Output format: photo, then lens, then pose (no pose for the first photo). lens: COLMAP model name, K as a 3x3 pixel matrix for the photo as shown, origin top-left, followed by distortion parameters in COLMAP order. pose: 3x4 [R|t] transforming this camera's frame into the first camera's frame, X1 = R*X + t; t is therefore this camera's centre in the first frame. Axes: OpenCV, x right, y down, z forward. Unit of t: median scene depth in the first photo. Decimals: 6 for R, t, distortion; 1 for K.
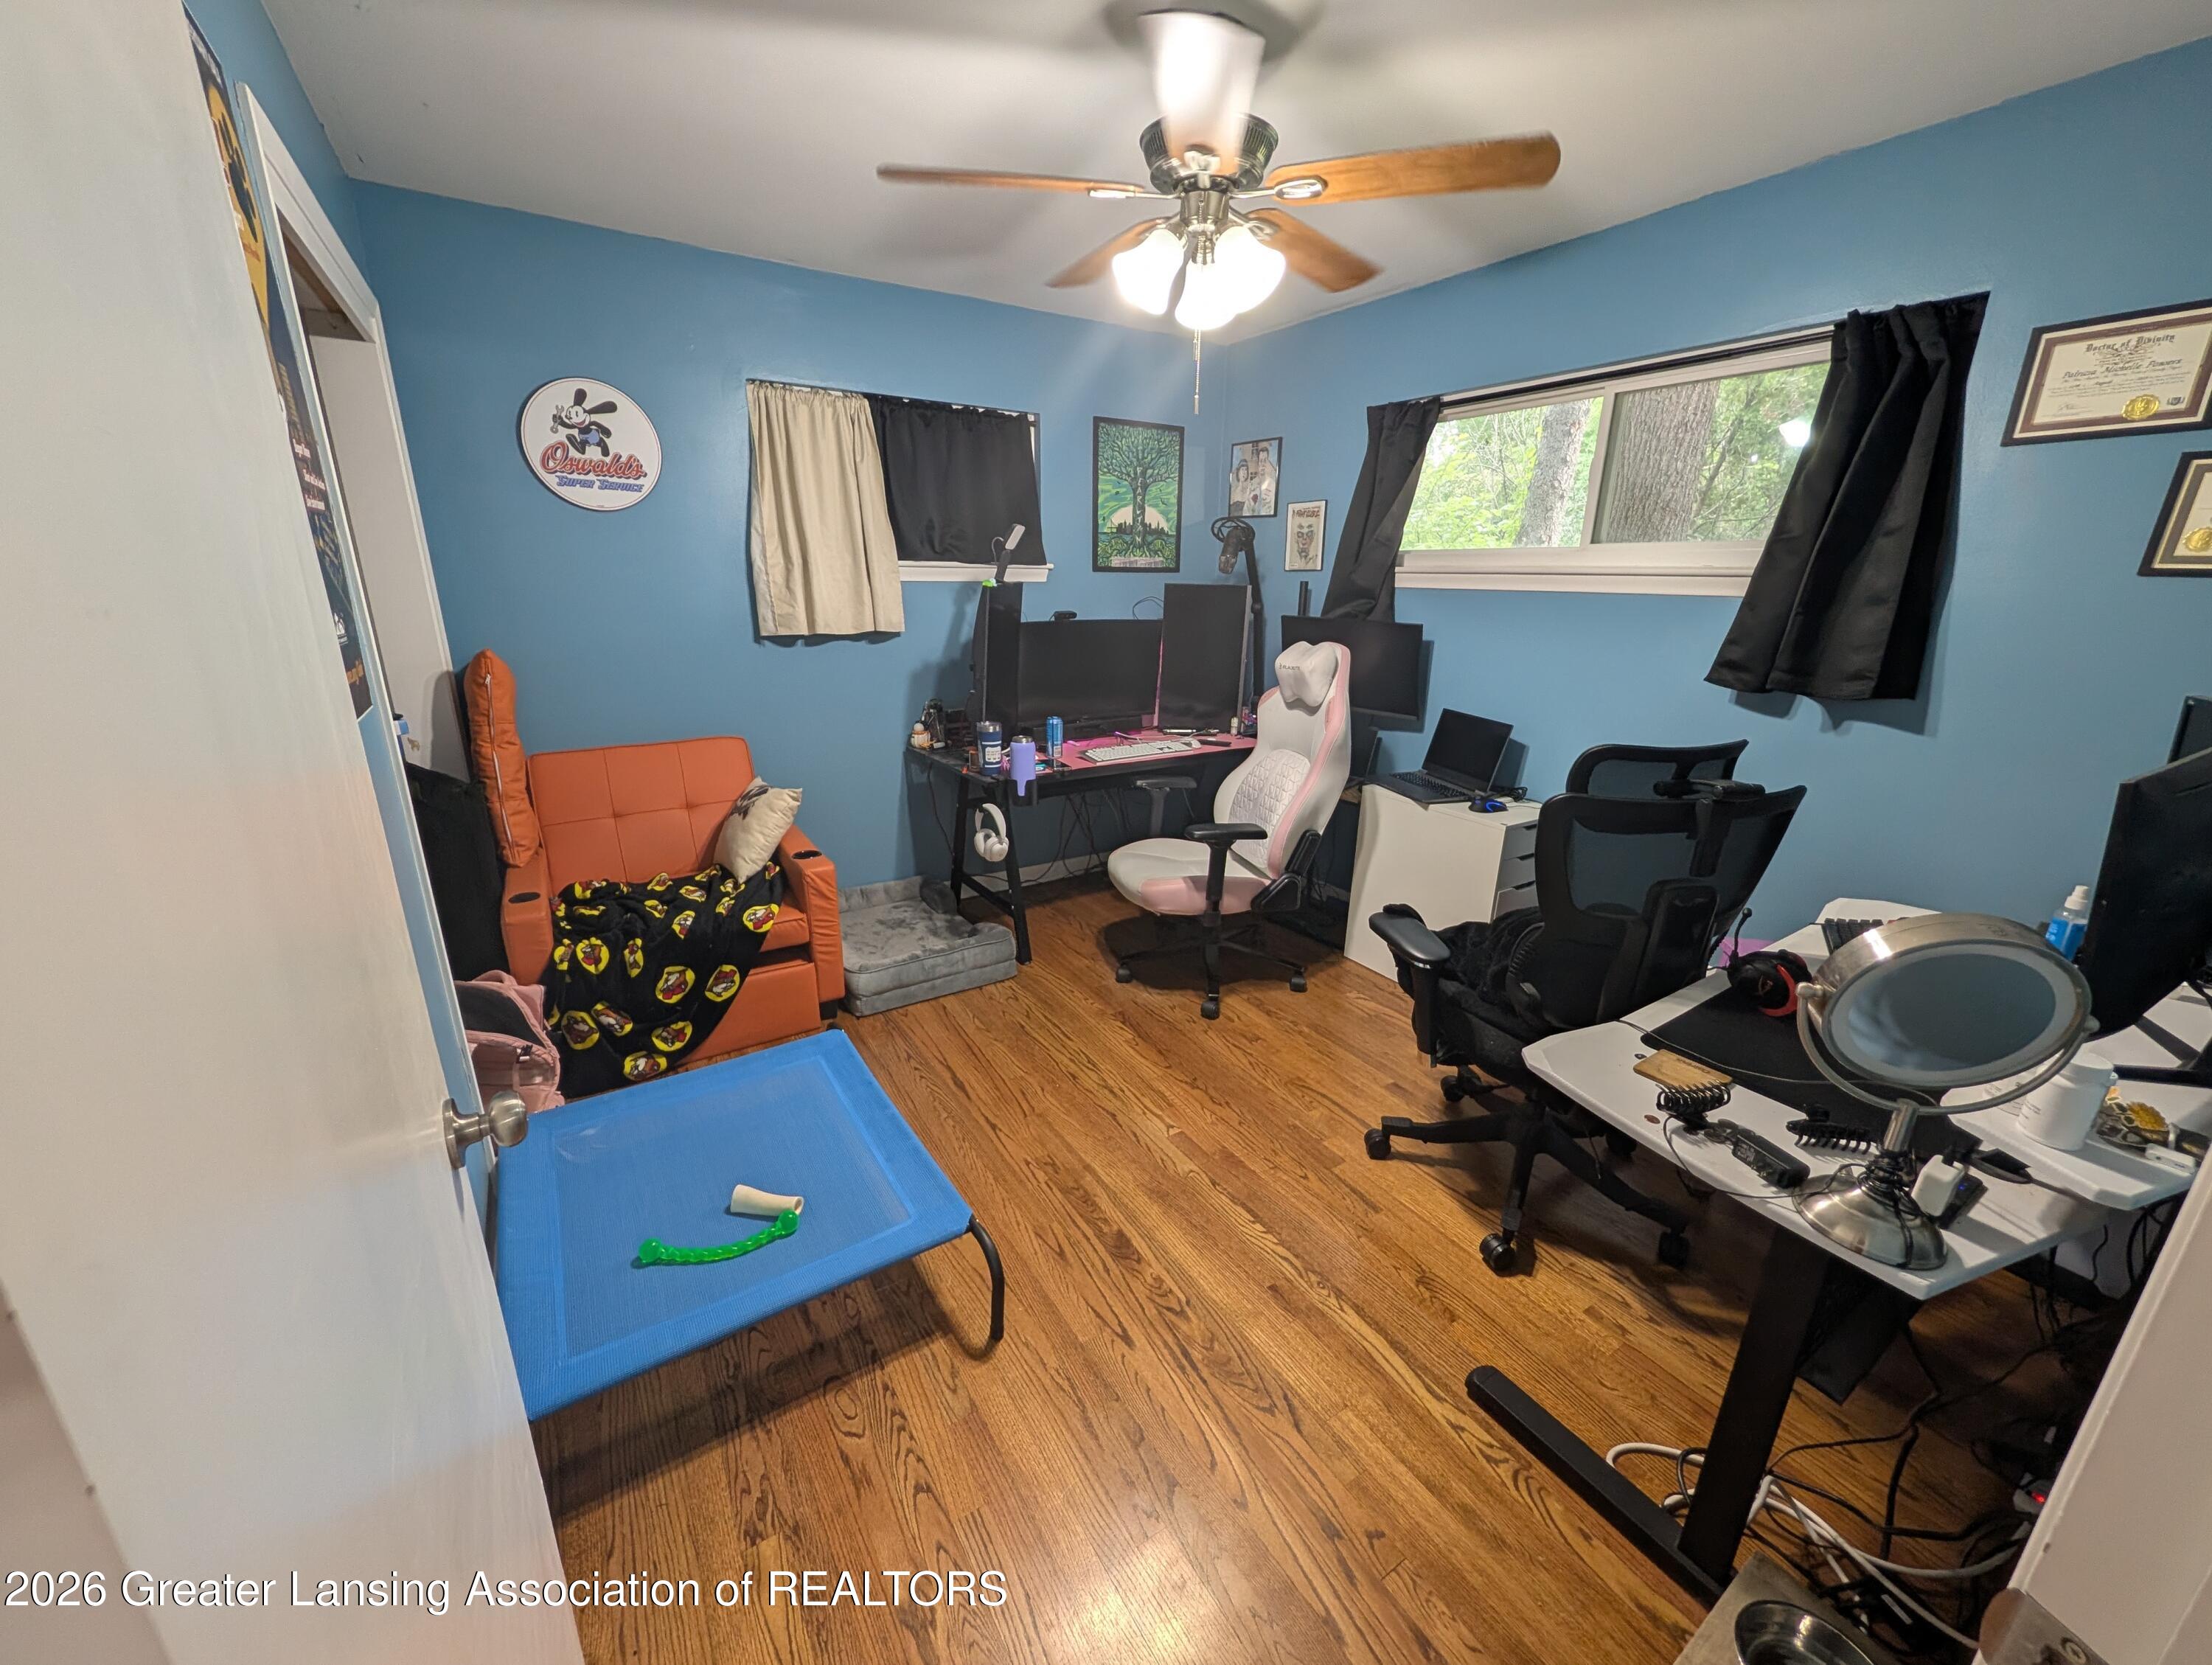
lens RADIAL K [[859.2, 0, 1104.2], [0, 859.2, 837.3], [0, 0, 1]] dist [0.000007, 0.000478]
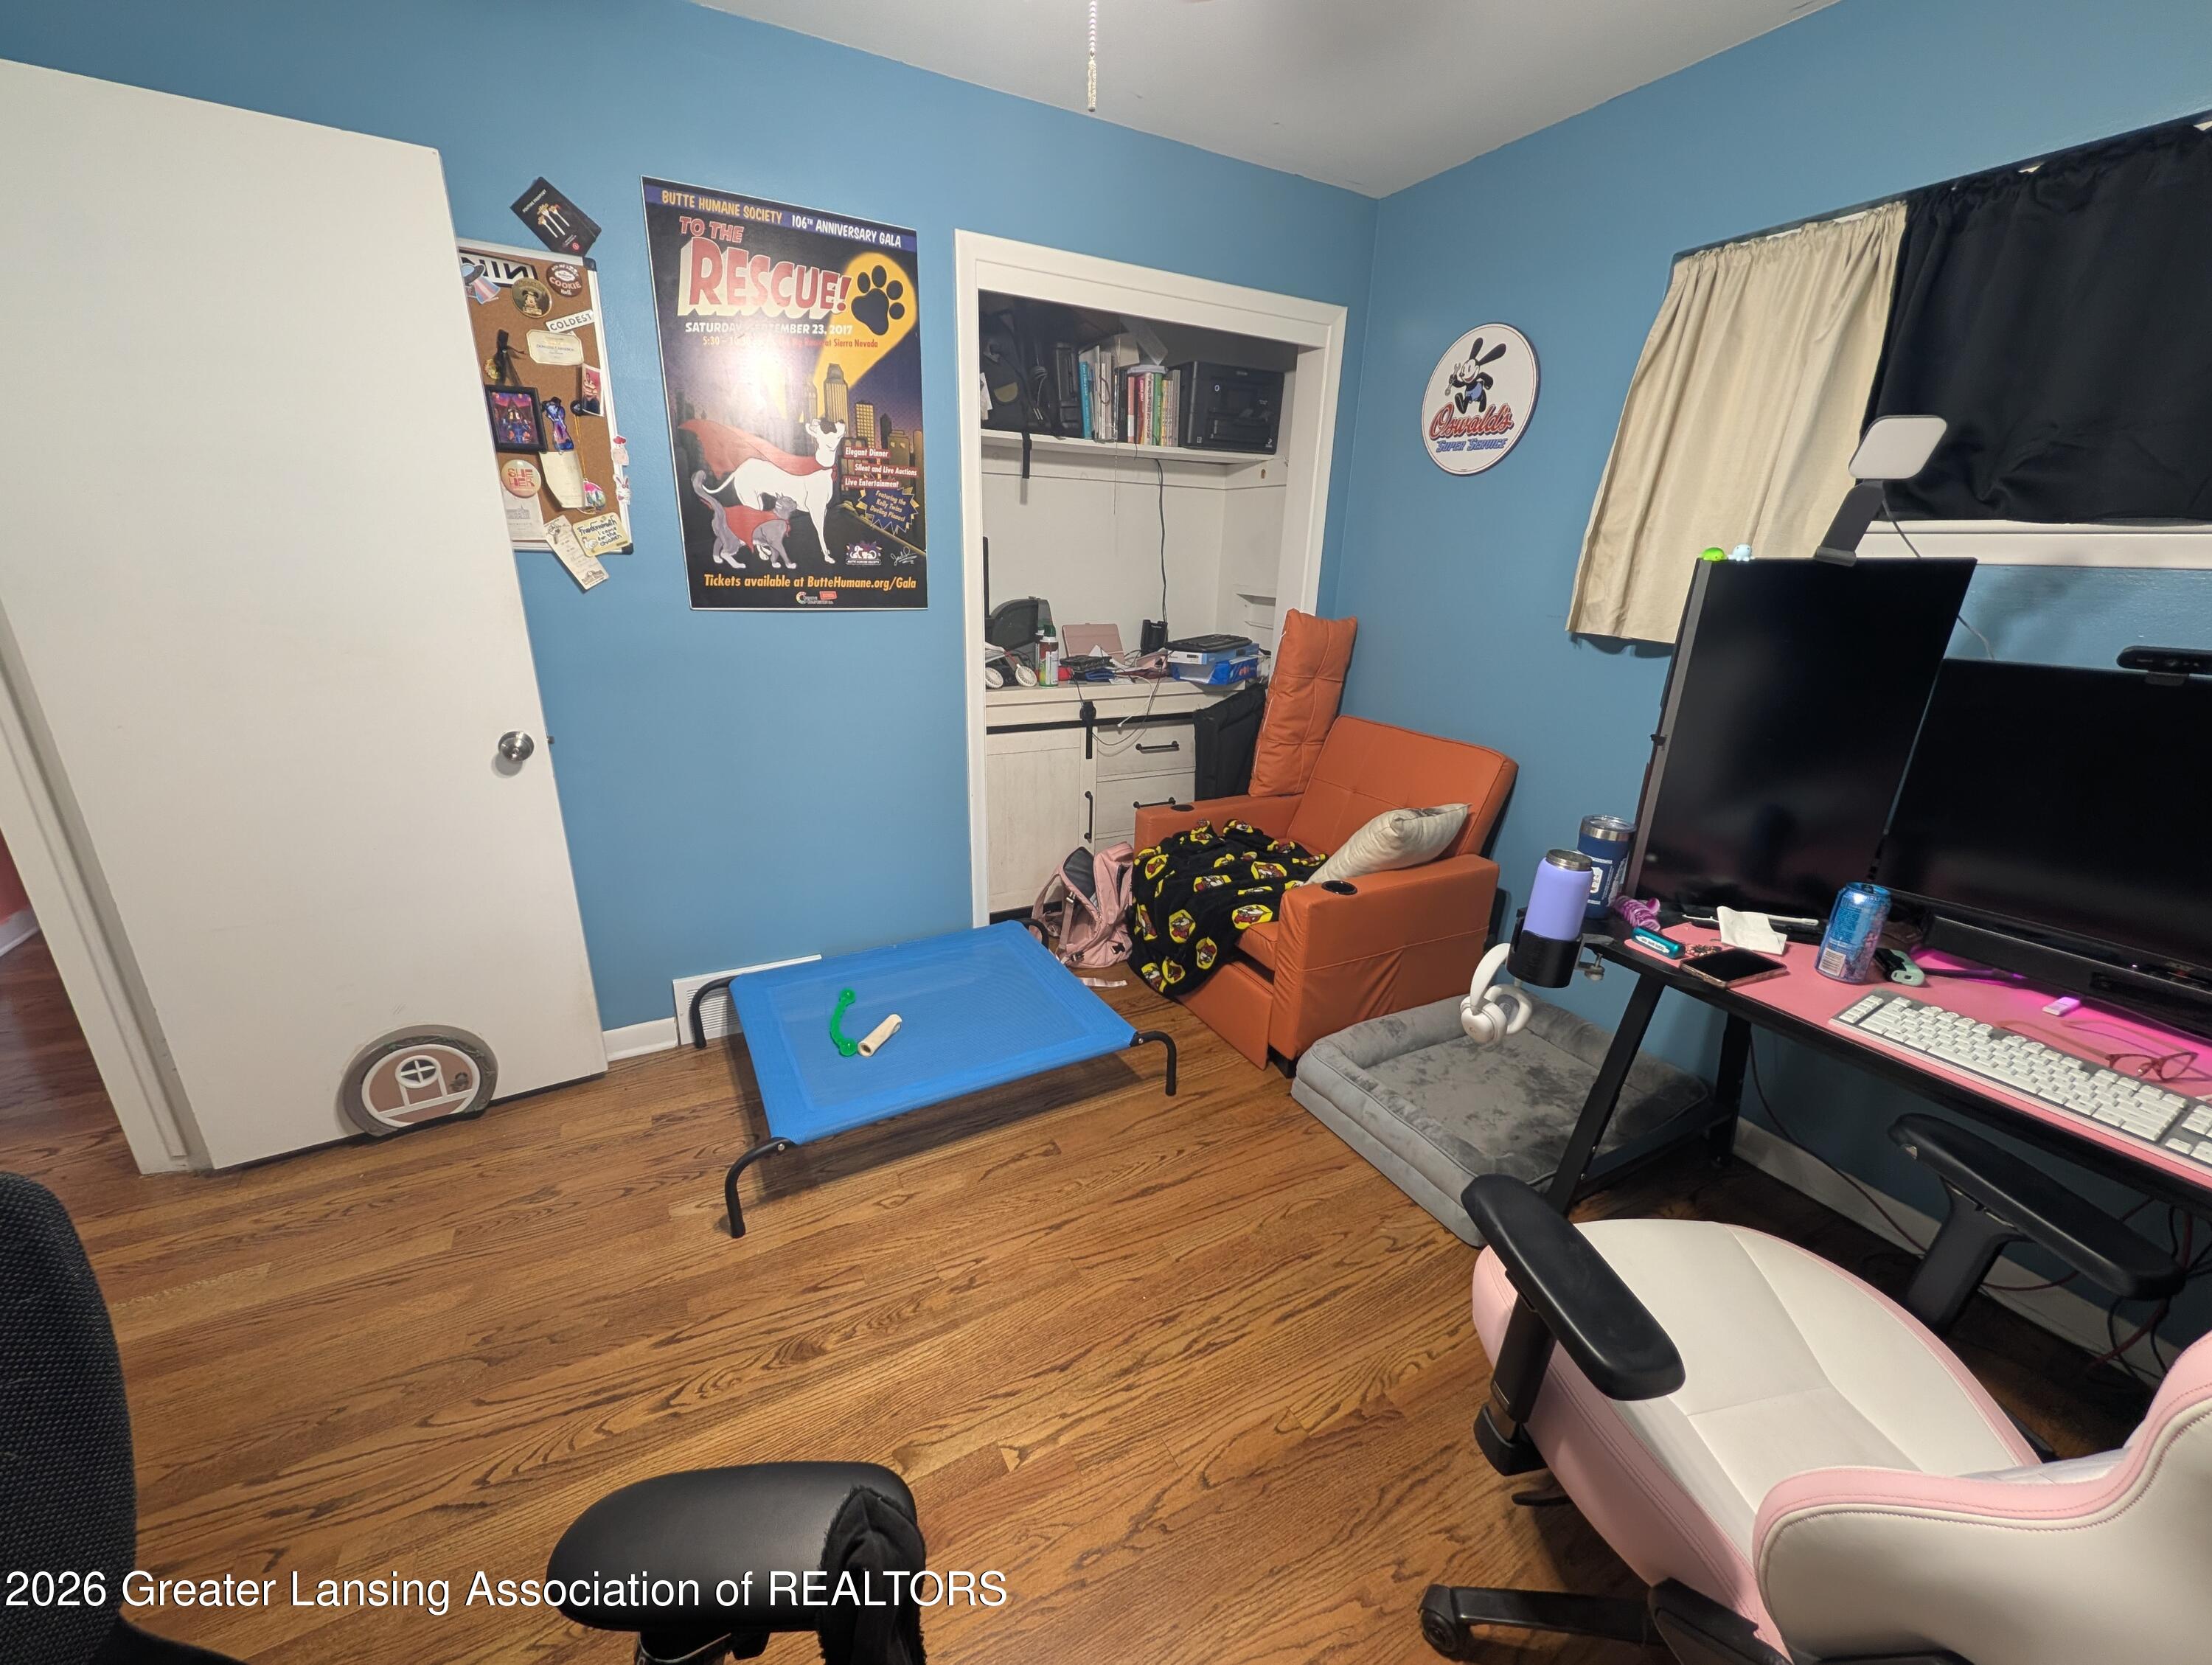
lens RADIAL K [[859.2, 0, 1099.7], [0, 859.2, 829.9], [0, 0, 1]] dist [0.000007, 0.000478]
pose [[-0.082132, 0.302741, -0.949527, 0.432977], [-0.324646, 0.892654, 0.312689, -0.212272], [0.942263, 0.333941, 0.024968, 0.767914]]
